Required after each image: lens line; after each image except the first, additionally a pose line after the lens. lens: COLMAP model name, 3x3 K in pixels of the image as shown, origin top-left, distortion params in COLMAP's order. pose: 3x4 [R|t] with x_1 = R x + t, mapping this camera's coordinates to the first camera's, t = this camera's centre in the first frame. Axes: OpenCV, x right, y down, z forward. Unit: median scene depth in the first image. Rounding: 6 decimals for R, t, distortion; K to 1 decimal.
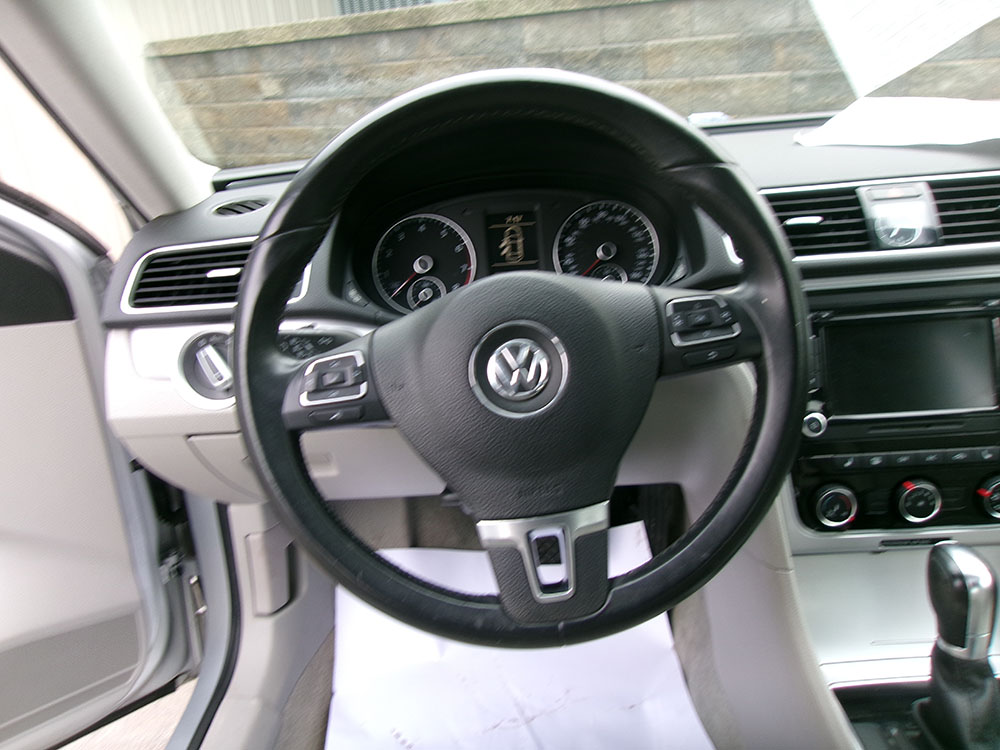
lens RADIAL K [[776.1, 0, 499.5], [0, 776.1, 372.8], [0, 0, 1]] dist [-0.016708, 0.051761]
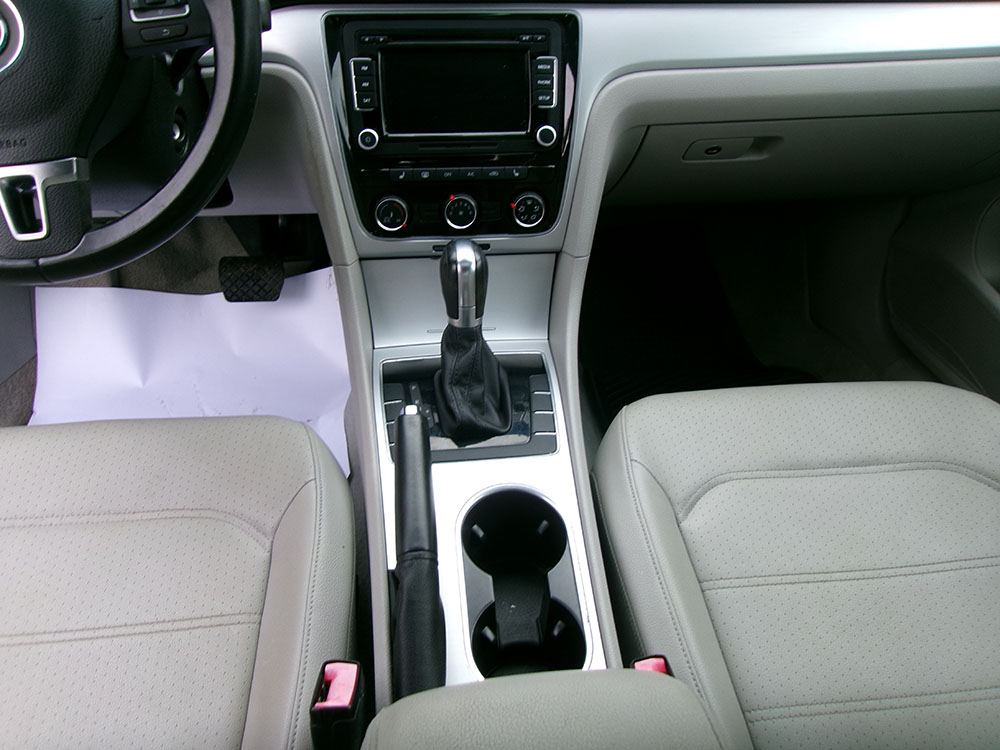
lens RADIAL K [[776.1, 0, 499.5], [0, 776.1, 372.8], [0, 0, 1]] dist [-0.016708, 0.051761]
pose [[0.987616, 0.002760, 0.156869, 0.419960], [-0.039128, 0.972585, 0.229234, 0.133116], [-0.151935, -0.232533, 0.960648, -0.216304]]
